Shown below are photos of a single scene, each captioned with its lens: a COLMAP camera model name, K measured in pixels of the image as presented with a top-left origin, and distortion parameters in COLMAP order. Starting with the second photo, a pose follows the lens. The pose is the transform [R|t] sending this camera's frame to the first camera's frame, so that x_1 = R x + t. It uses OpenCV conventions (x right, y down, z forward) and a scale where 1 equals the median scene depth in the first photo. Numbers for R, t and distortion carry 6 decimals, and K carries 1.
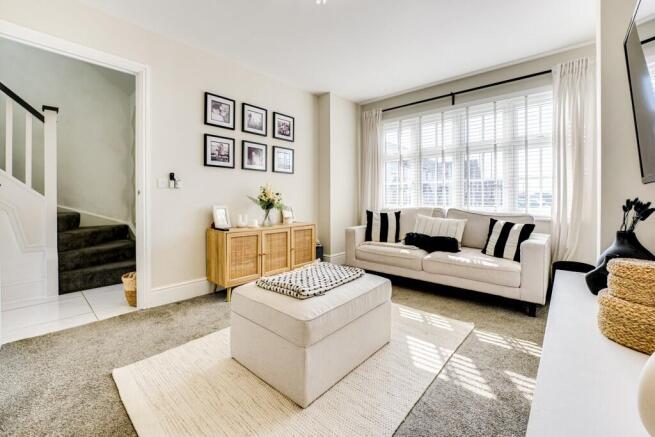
lens RADIAL K [[273.2, 0, 326.3], [0, 273.2, 201.1], [0, 0, 1]] dist [-0.016734, 0.000311]
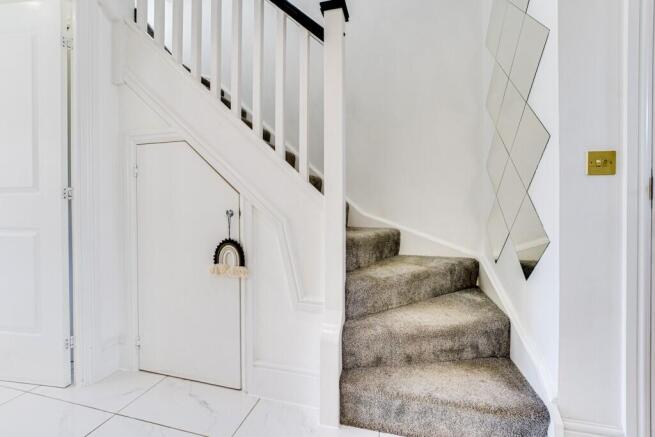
lens RADIAL K [[271.4, 0, 333.0], [0, 271.4, 210.3], [0, 0, 1]] dist [-0.015970, 0.000284]
pose [[0.476386, 0.002239, -0.879233, -0.579780], [-0.002593, 0.999996, 0.001142, 0.002928], [0.879232, 0.001735, 0.476390, 0.727731]]
